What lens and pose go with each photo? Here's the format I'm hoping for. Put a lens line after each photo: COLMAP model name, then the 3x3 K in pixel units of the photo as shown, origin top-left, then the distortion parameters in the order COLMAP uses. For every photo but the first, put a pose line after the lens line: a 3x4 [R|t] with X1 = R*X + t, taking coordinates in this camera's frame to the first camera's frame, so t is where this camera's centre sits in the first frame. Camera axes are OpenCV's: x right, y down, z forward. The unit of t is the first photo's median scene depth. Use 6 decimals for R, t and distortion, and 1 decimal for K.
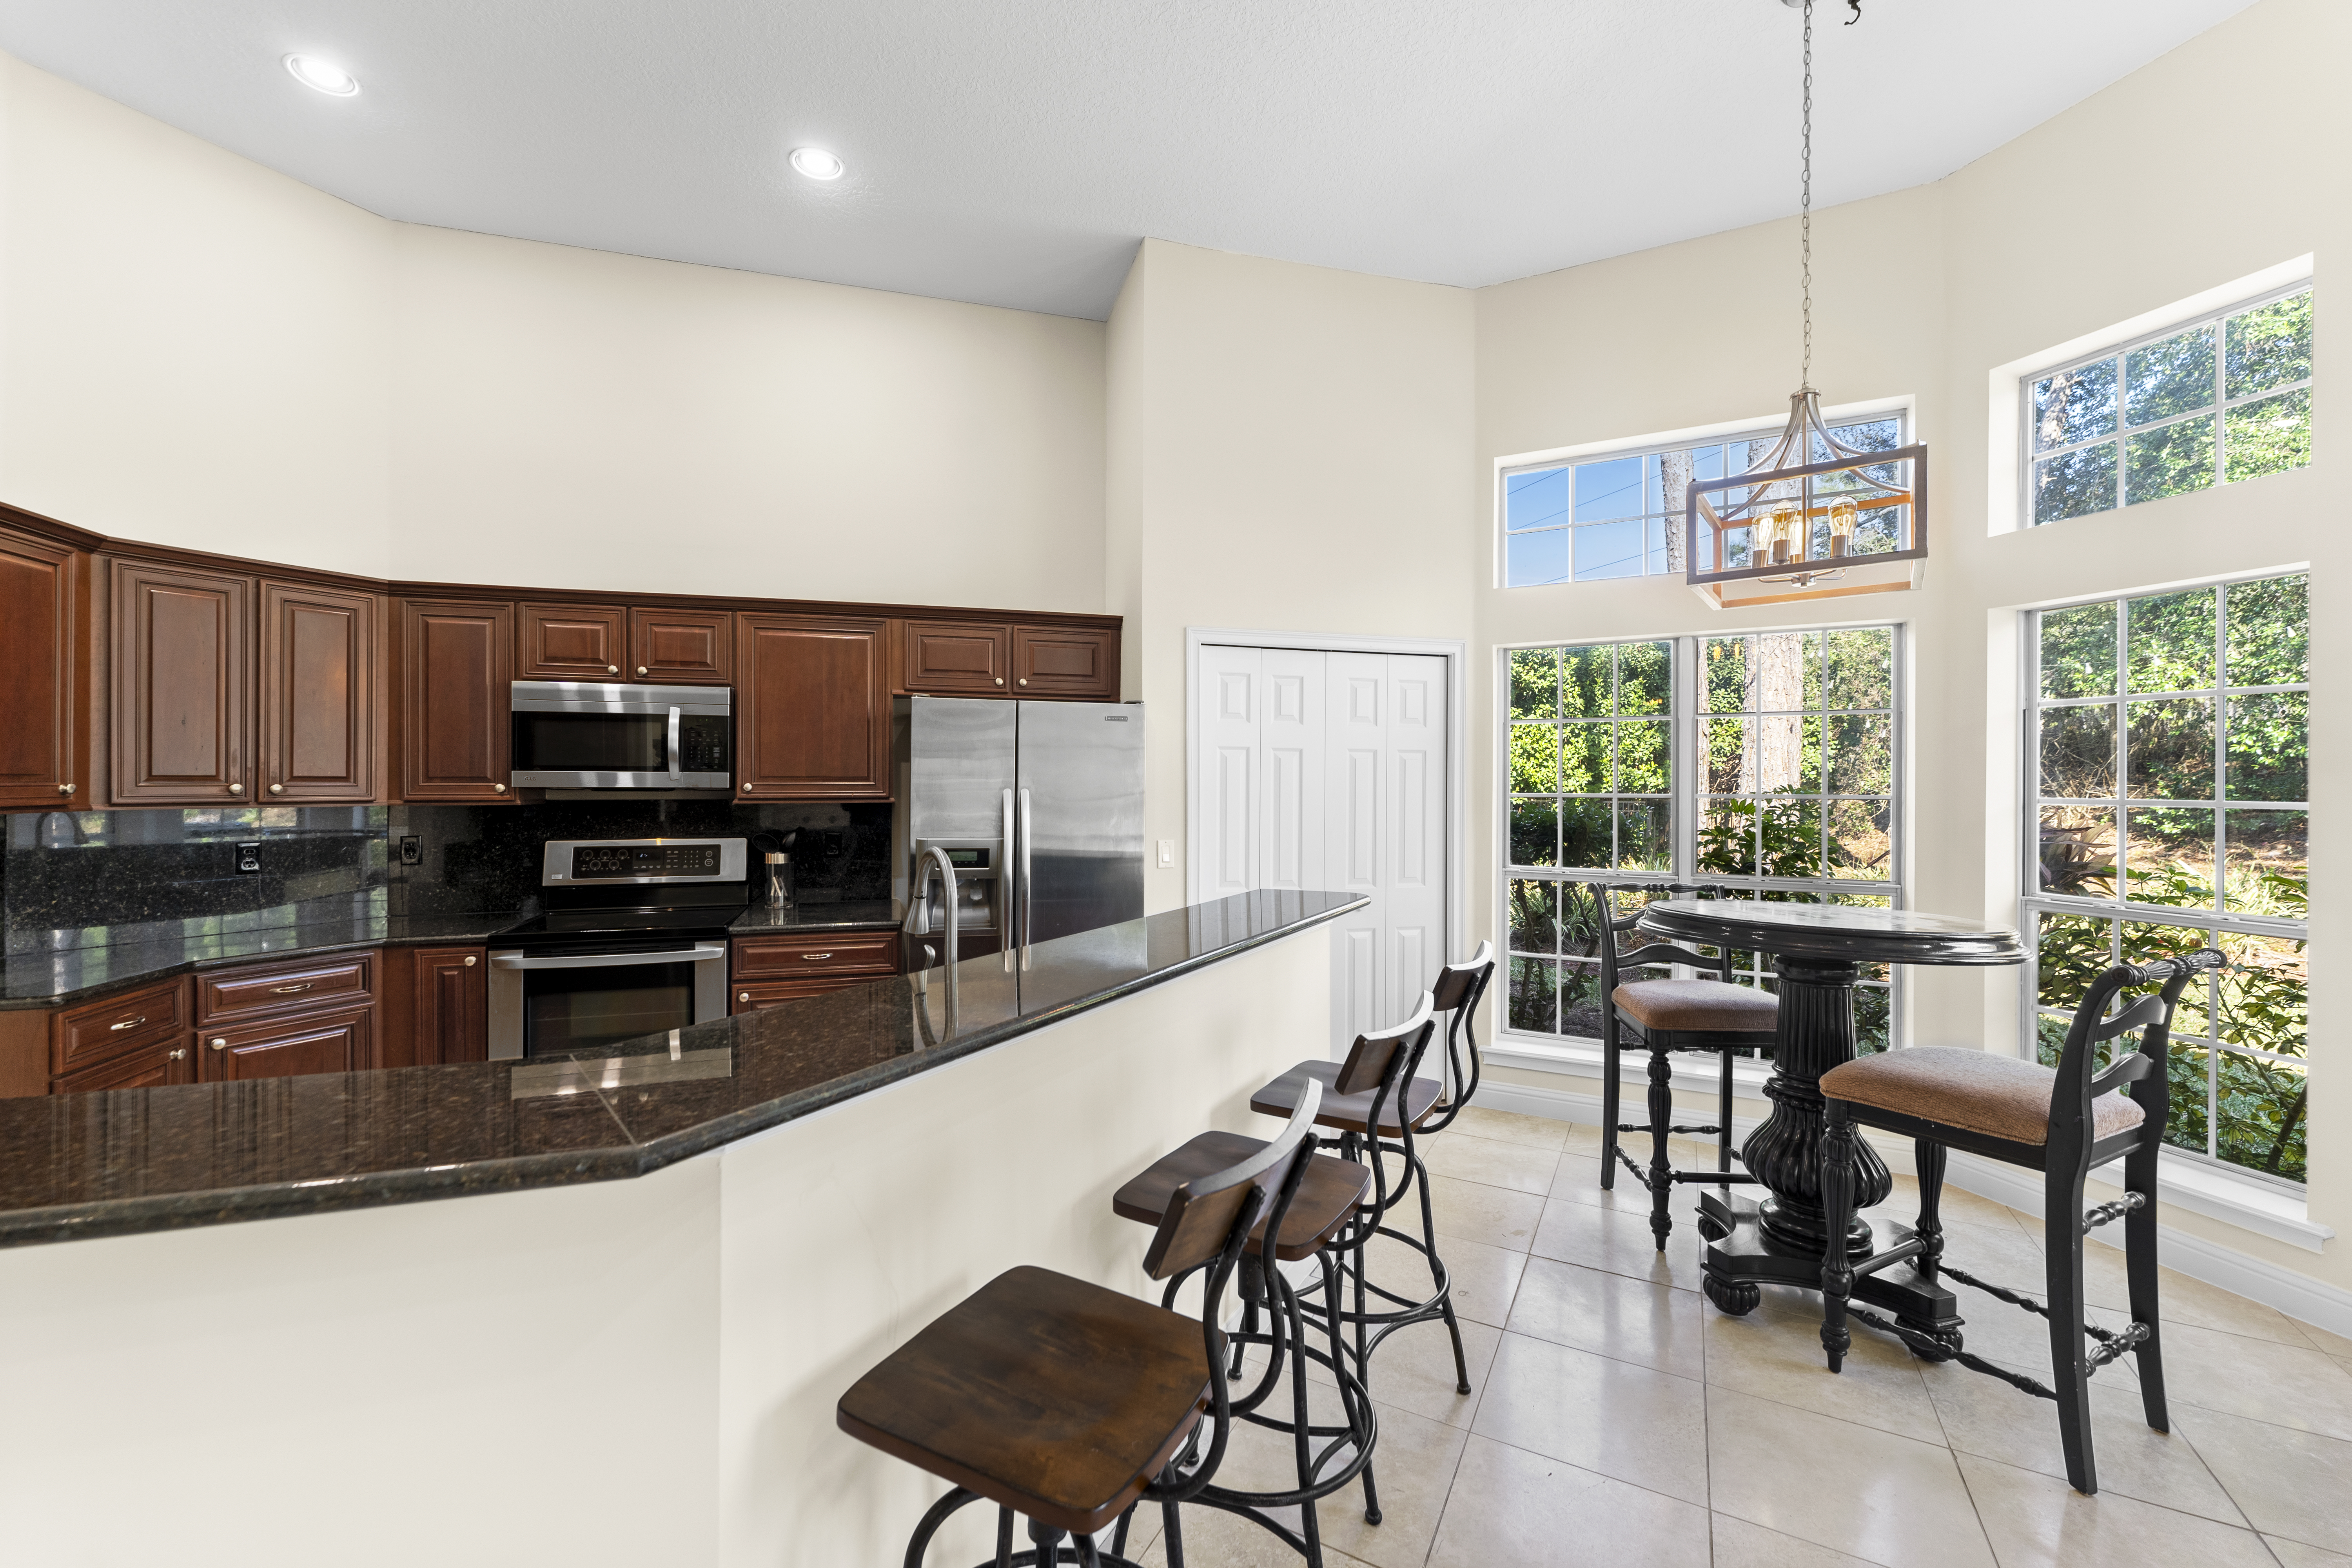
lens RADIAL K [[968.1, 0, 1165.1], [0, 968.1, 772.9], [0, 0, 1]] dist [0.002360, 0.000139]
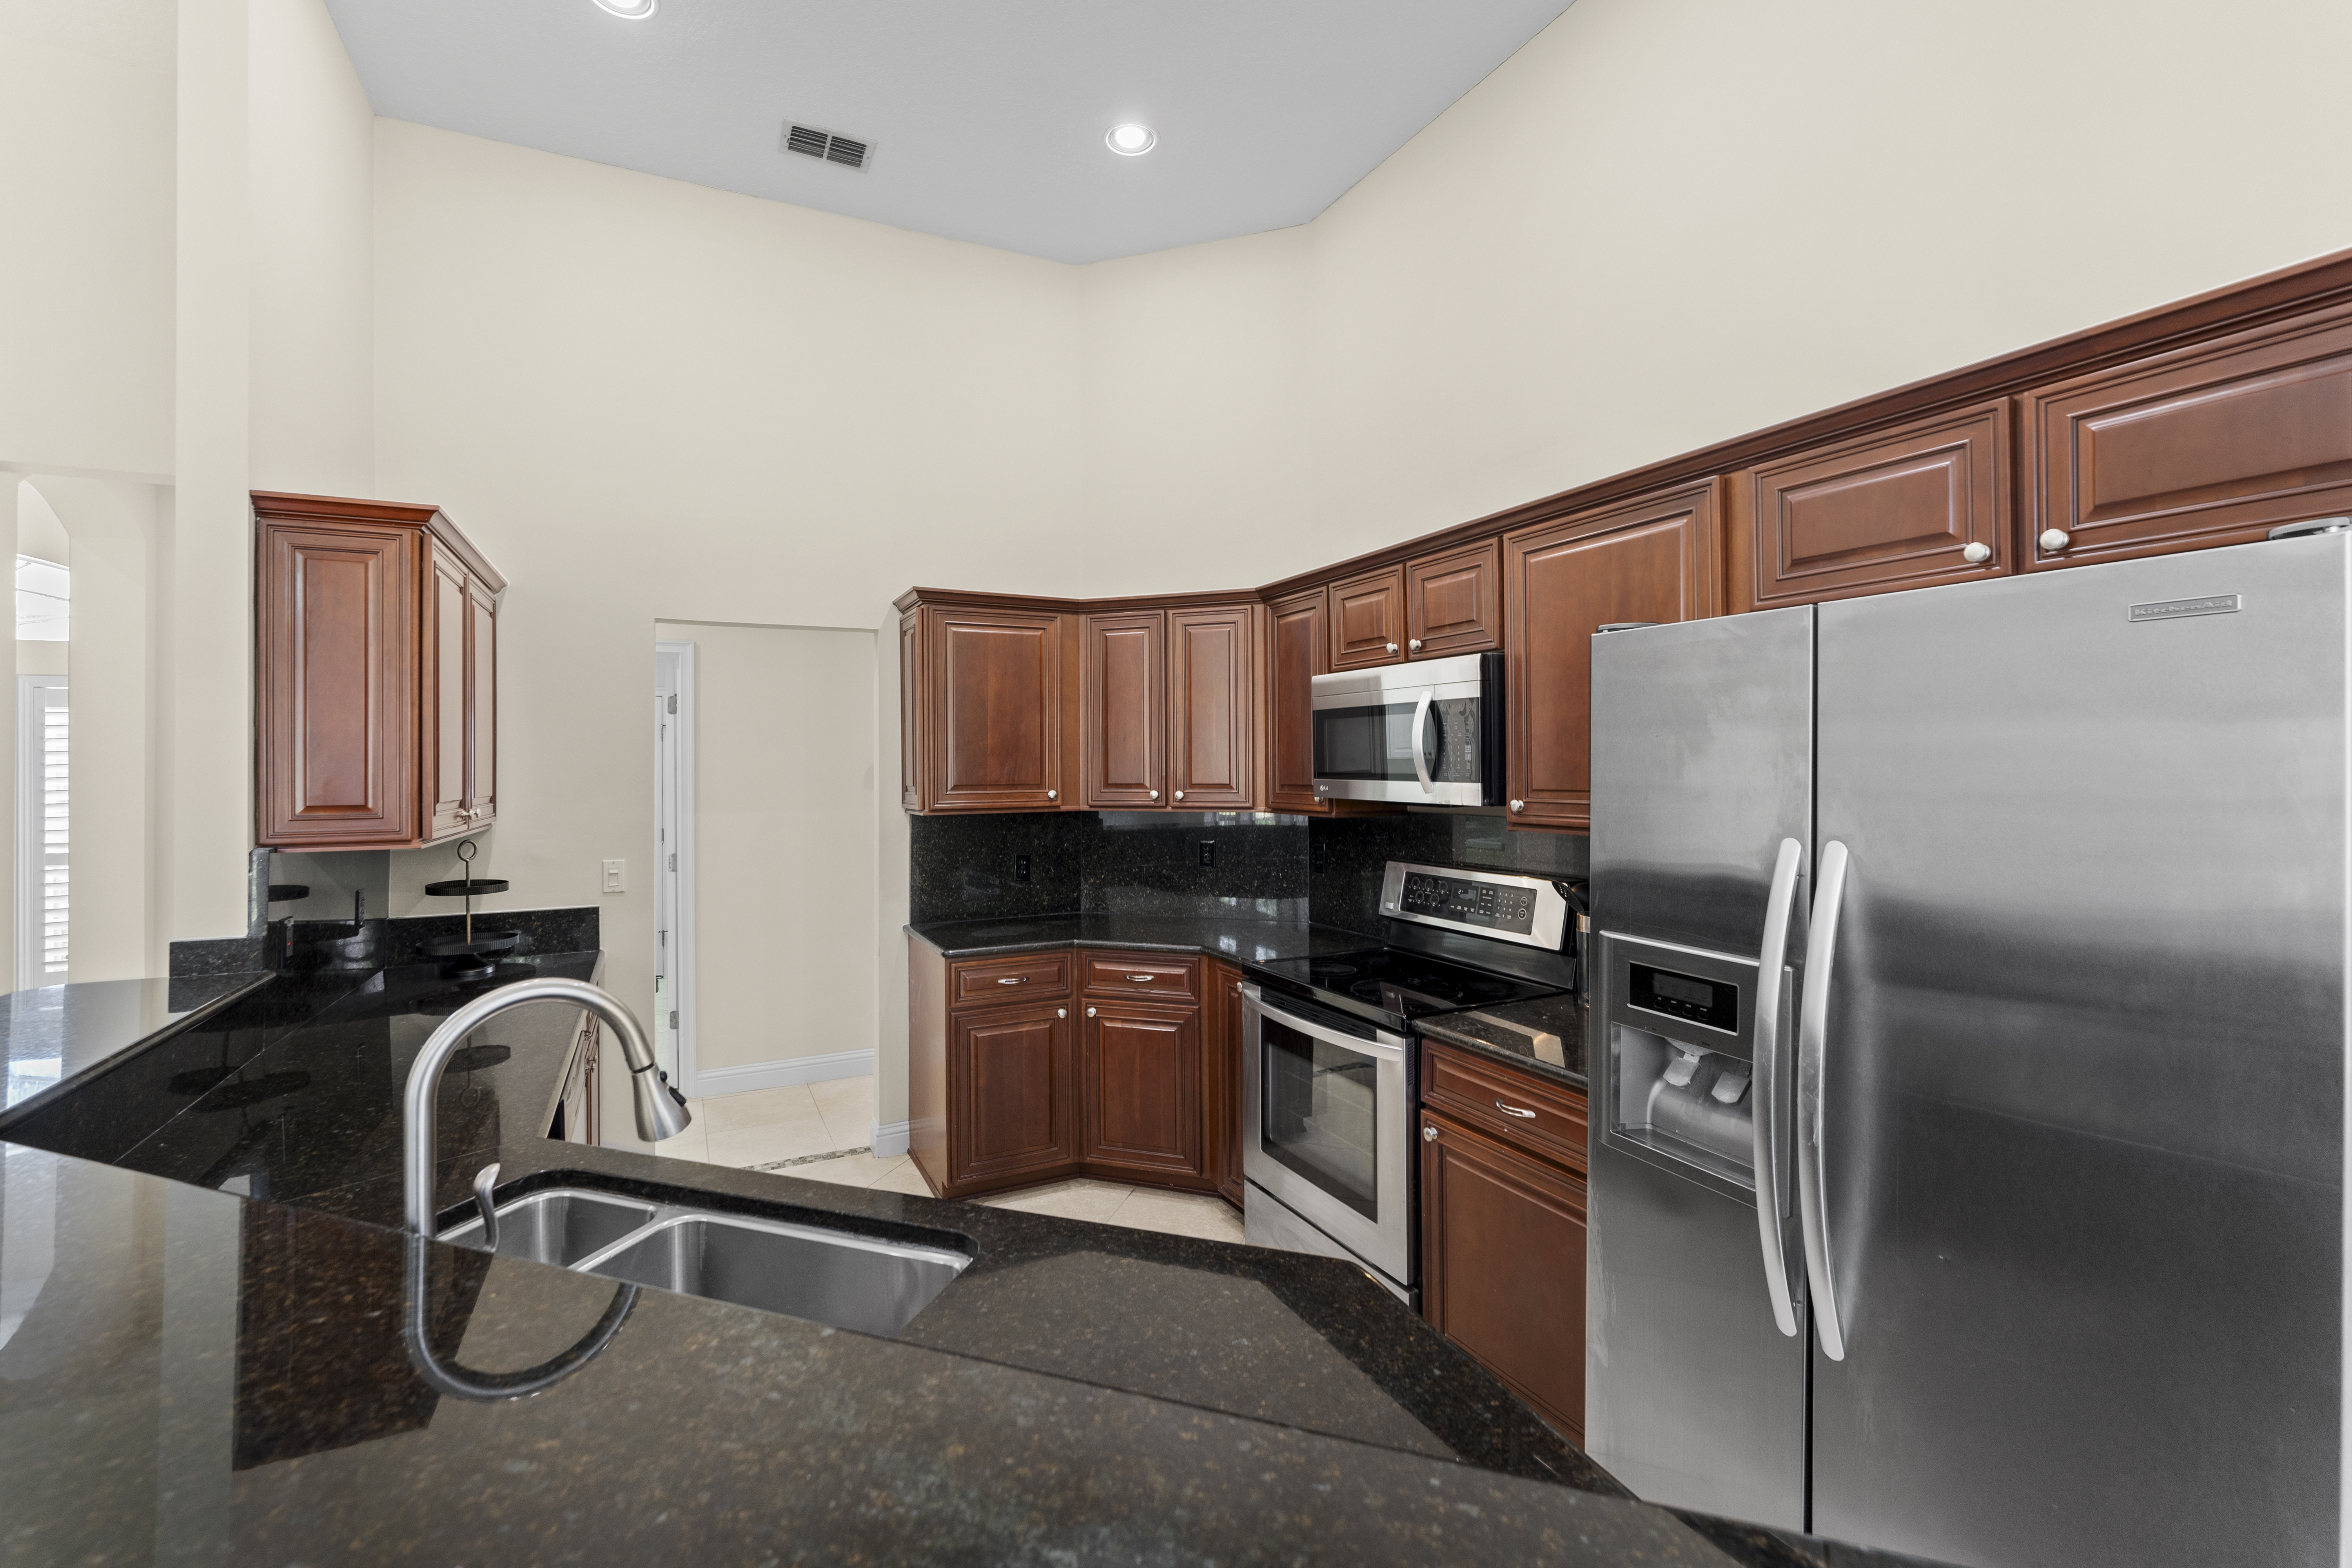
lens RADIAL K [[983.3, 0, 1173.6], [0, 983.3, 761.3], [0, 0, 1]] dist [0.000024, -0.000030]
pose [[0.186080, -0.007230, -0.982508, 0.170777], [0.011170, 0.999924, -0.005243, -0.014168], [0.982471, -0.009999, 0.186146, 0.683480]]
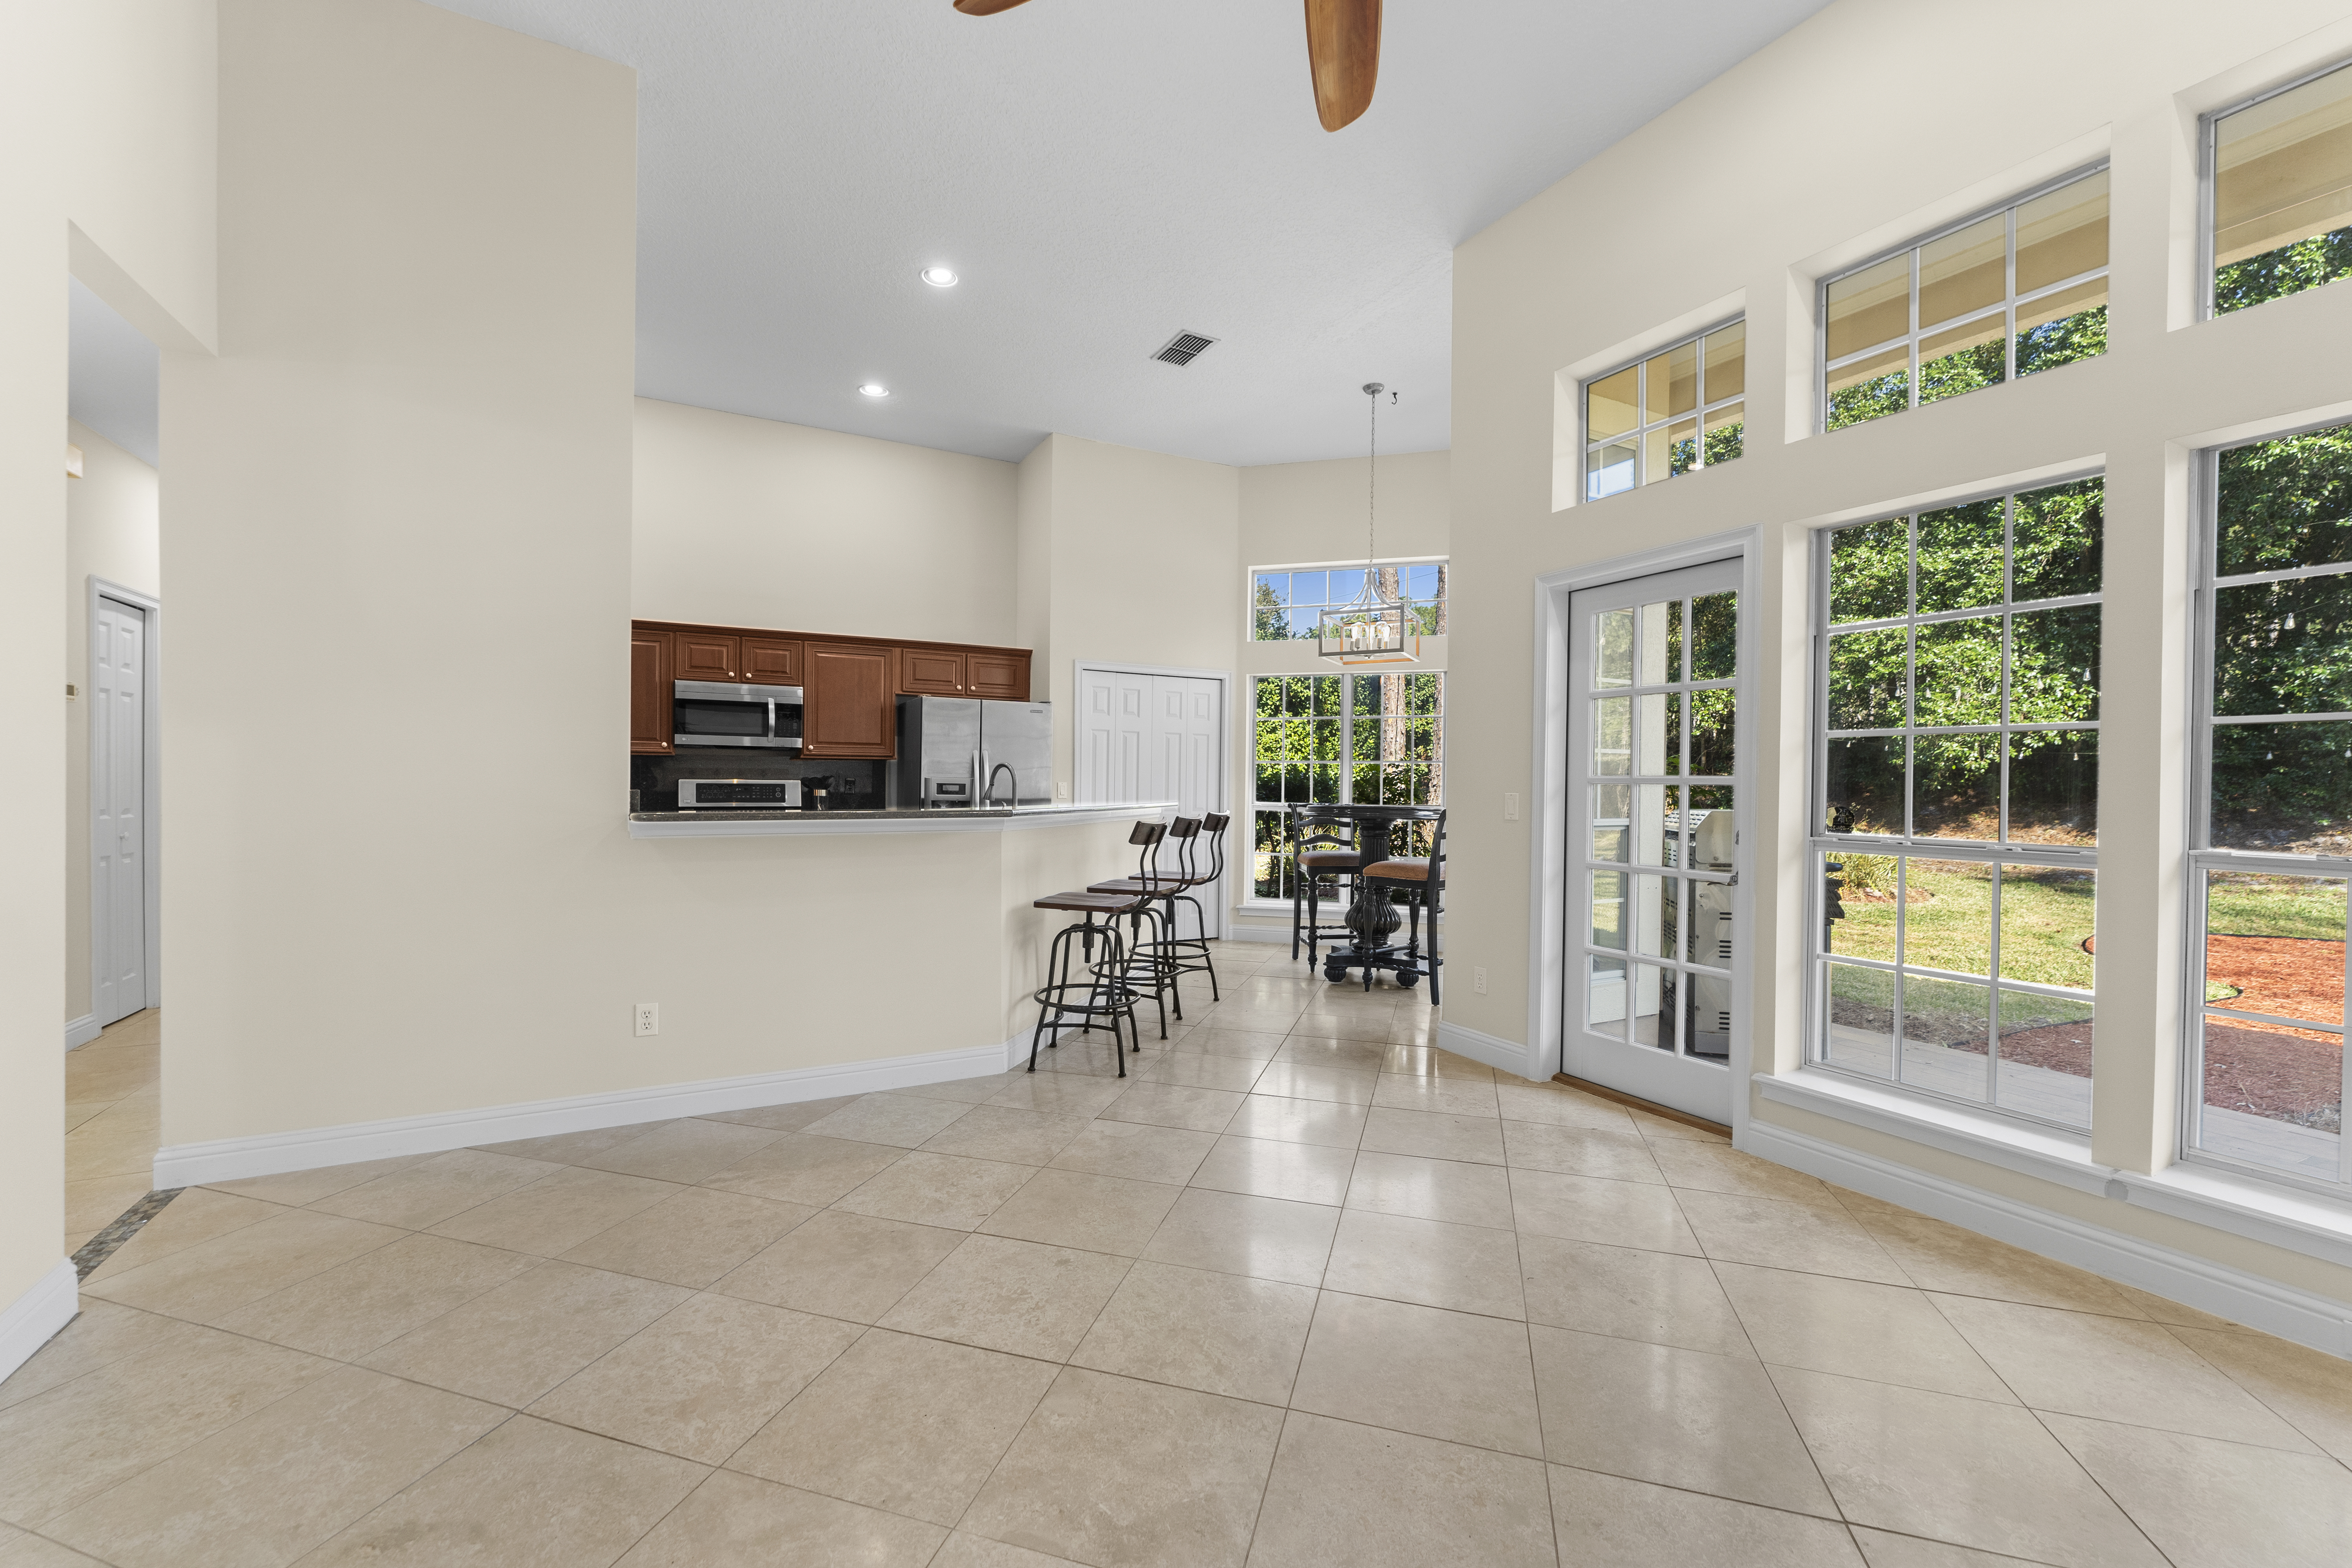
lens RADIAL K [[958.8, 0, 1176.0], [0, 958.8, 784.0], [0, 0, 1]] dist [0.000015, 0.000006]
pose [[0.976588, 0.006647, 0.215014, -0.179191], [-0.009623, 0.999872, 0.012799, 0.051409], [-0.214901, -0.014569, 0.976527, -0.762114]]
